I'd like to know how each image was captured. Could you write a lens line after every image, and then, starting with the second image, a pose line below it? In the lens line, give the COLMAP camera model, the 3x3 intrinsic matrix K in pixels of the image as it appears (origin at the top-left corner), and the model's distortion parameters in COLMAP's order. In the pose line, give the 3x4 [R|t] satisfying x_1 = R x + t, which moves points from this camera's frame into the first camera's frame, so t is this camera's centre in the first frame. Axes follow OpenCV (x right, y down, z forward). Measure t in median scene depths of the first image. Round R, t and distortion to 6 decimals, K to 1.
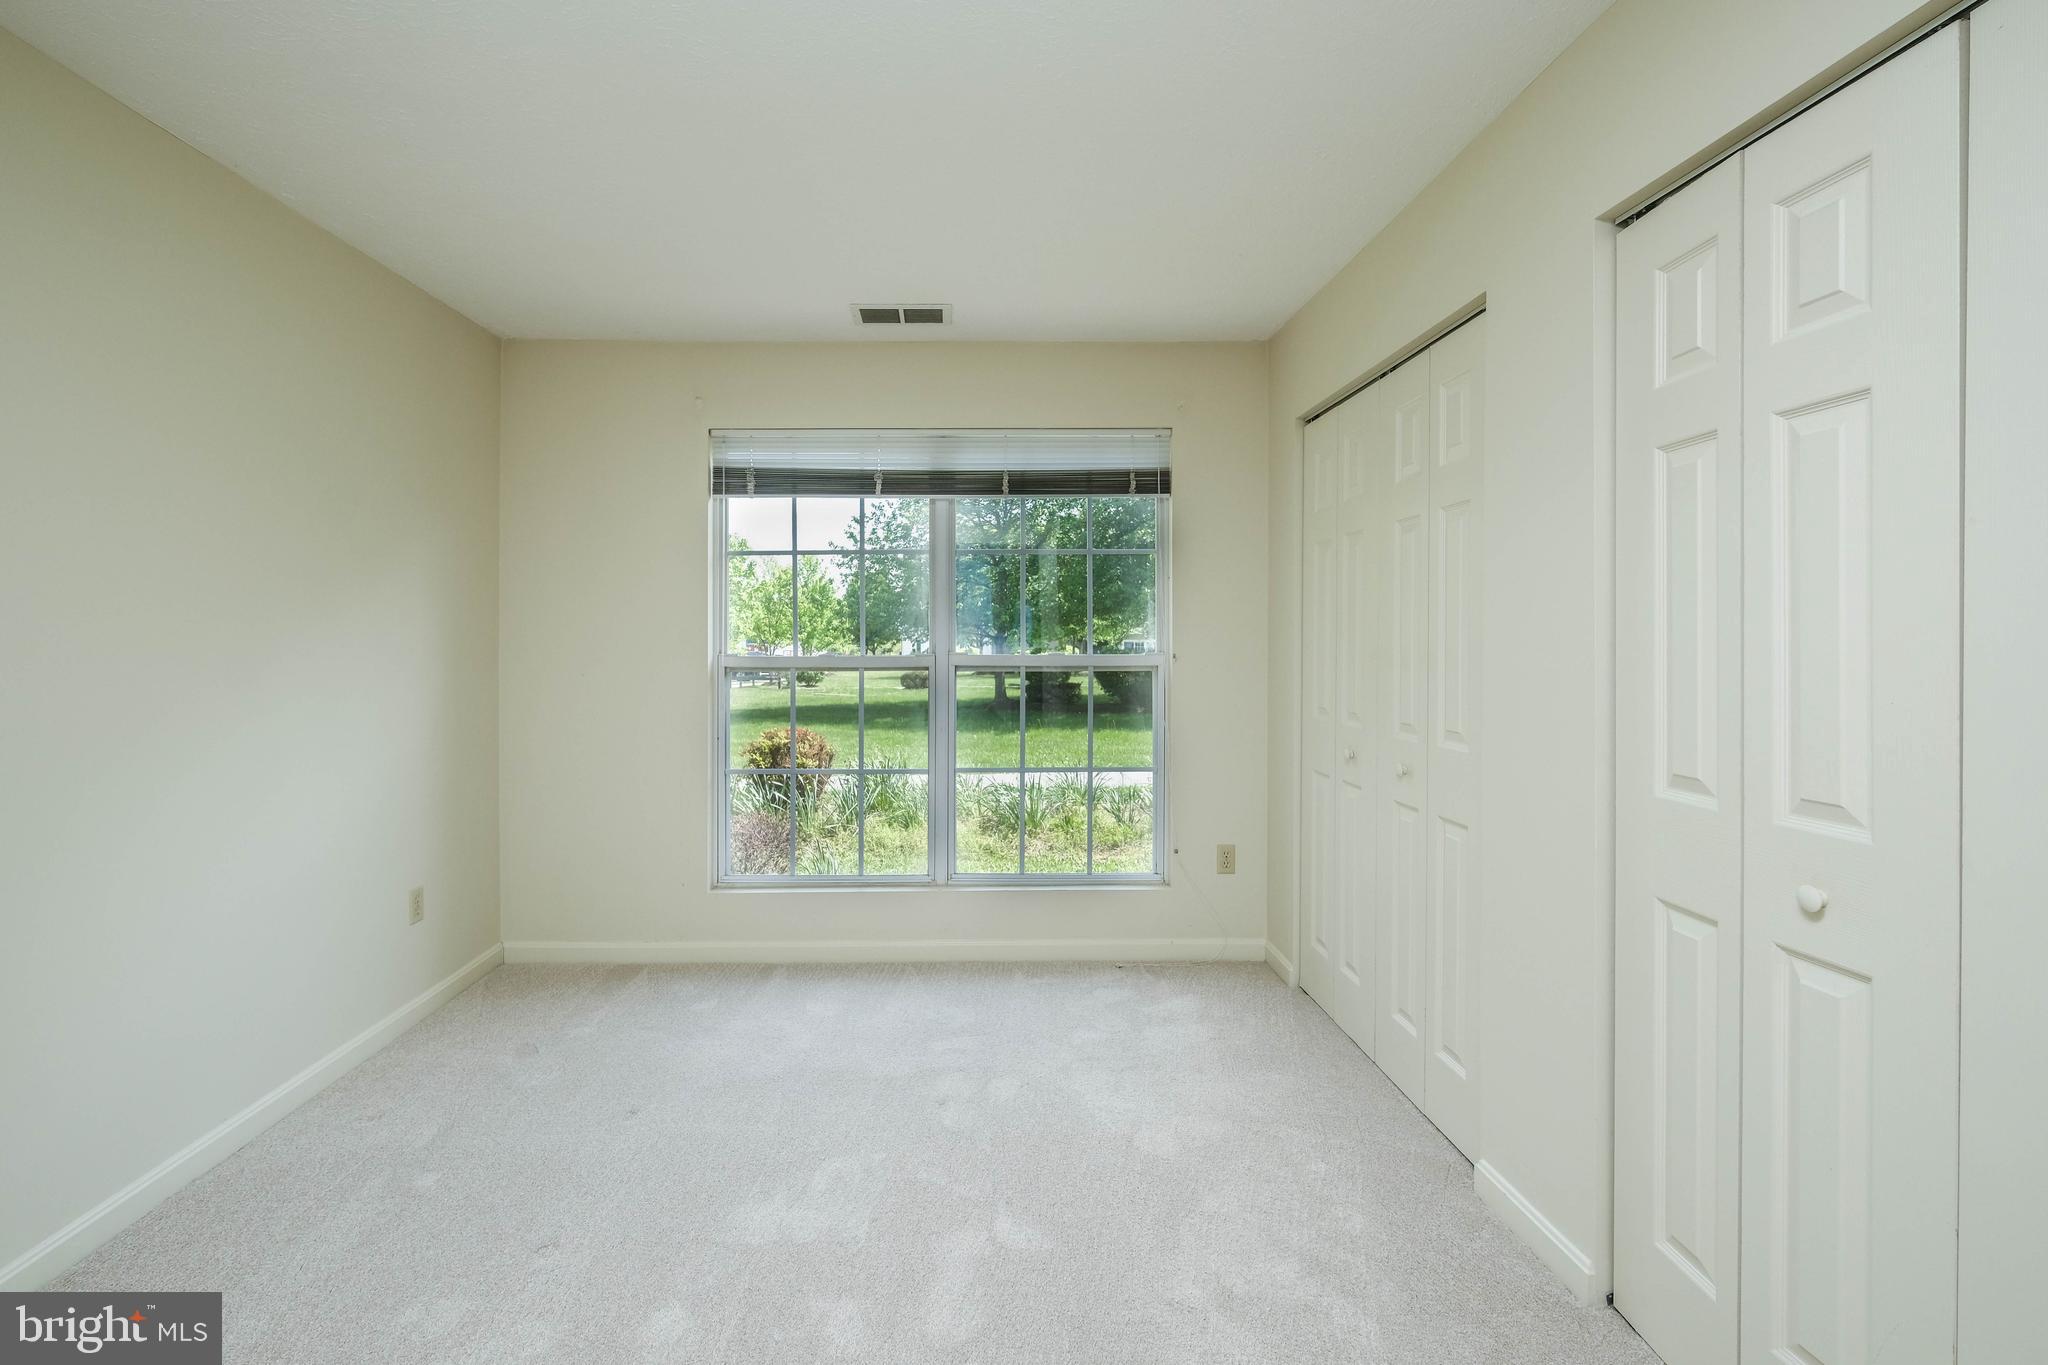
lens RADIAL K [[904.5, 0, 982.3], [0, 904.5, 640.3], [0, 0, 1]] dist [-0.002120, 0.000947]
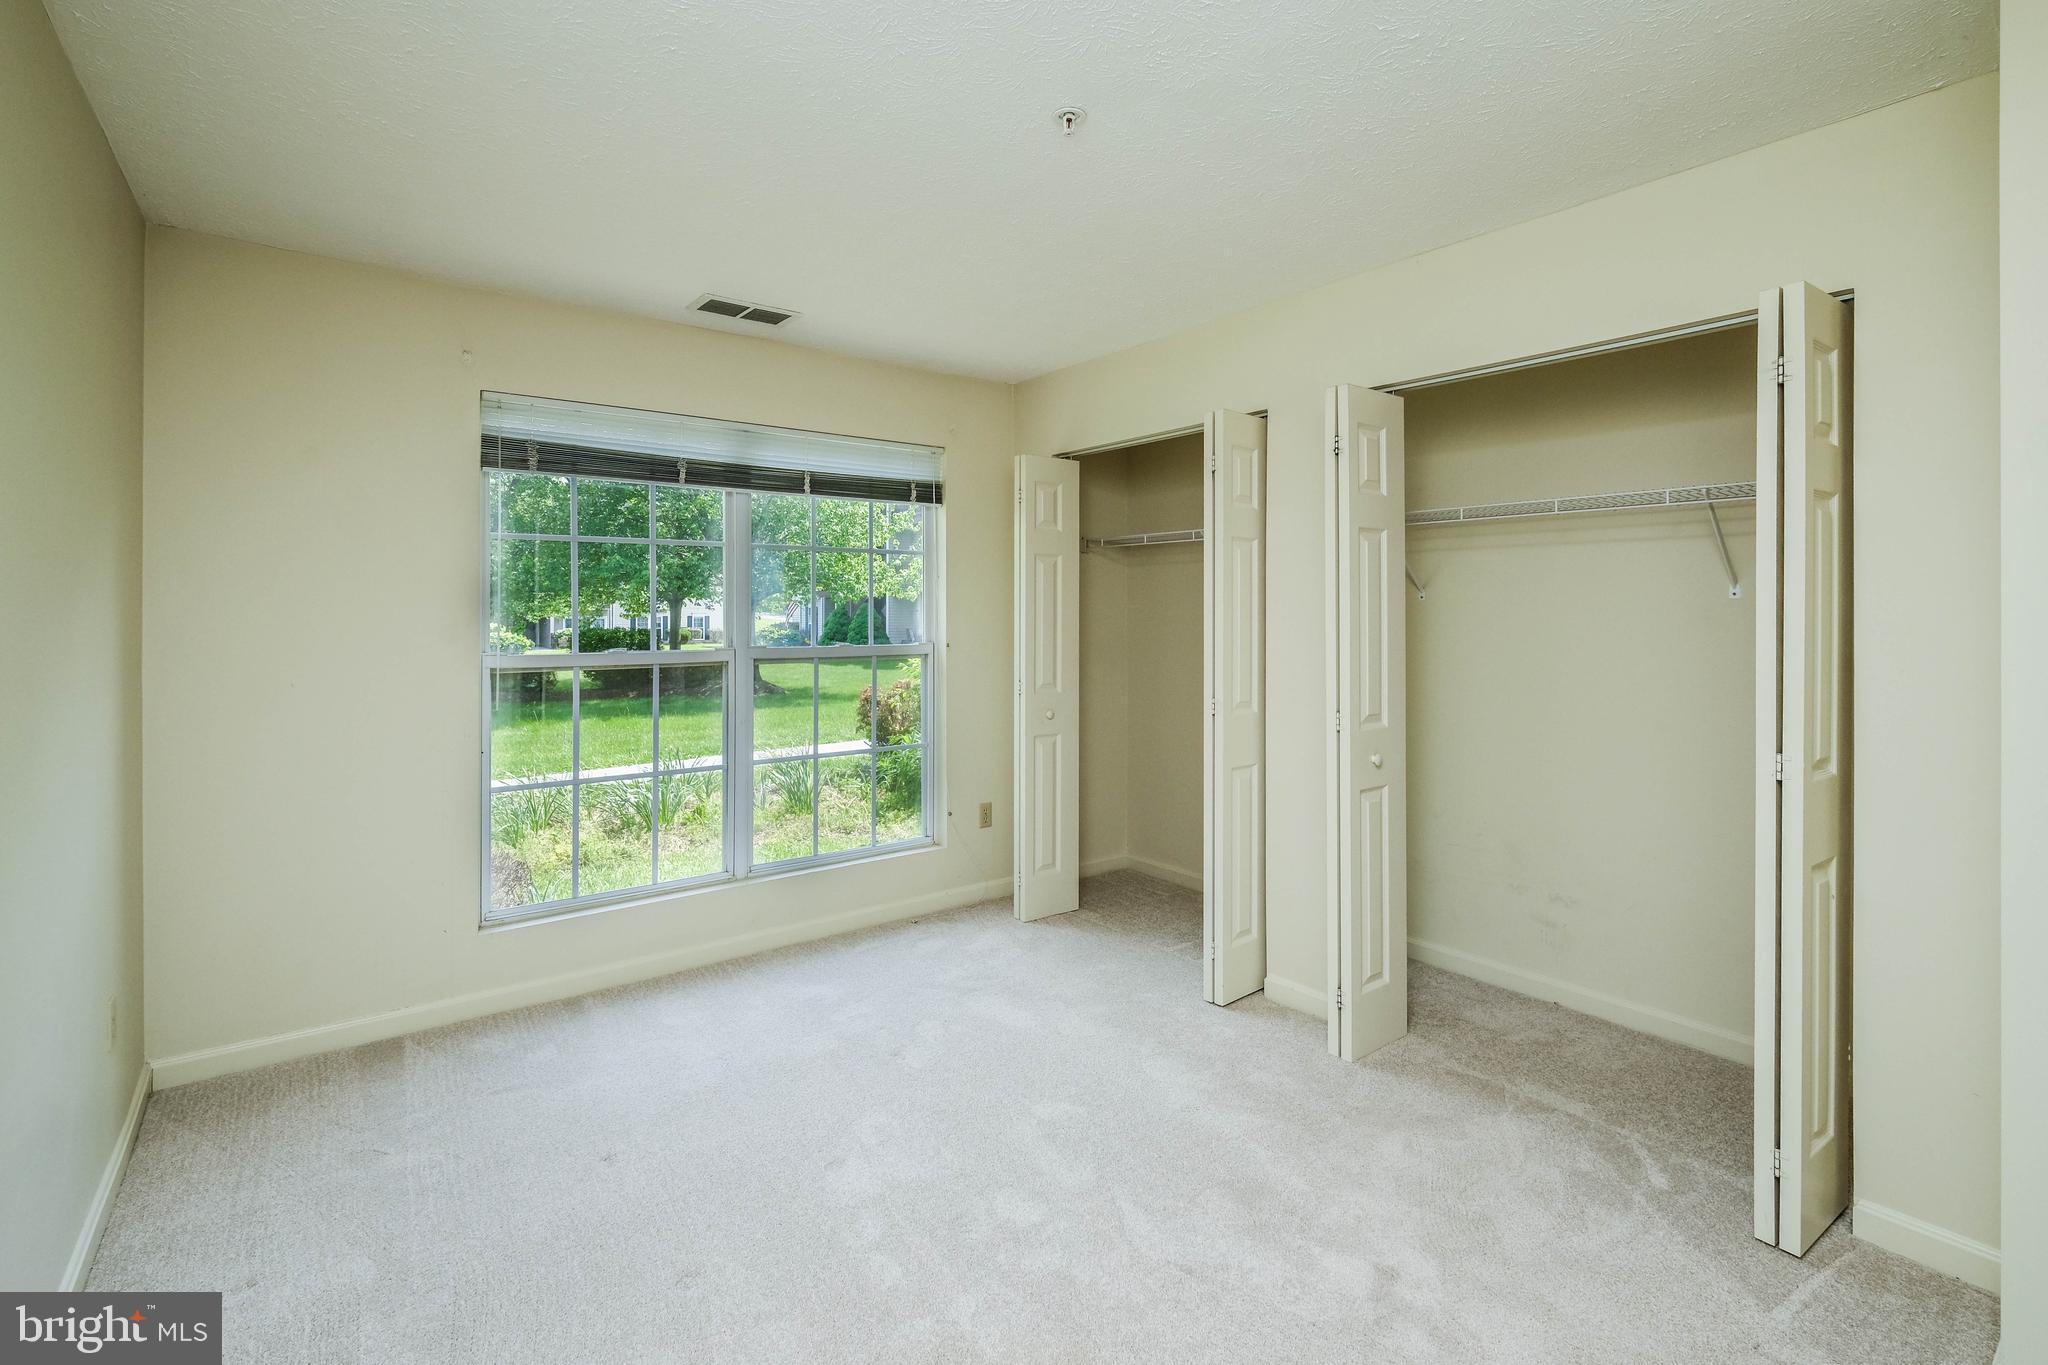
lens RADIAL K [[929.1, 0, 1027.8], [0, 929.1, 614.9], [0, 0, 1]] dist [0.003573, 0.000047]
pose [[0.799014, -0.001055, 0.601311, -0.416229], [0.001031, 0.999999, 0.000385, -0.021512], [-0.601311, 0.000312, 0.799015, -0.011136]]
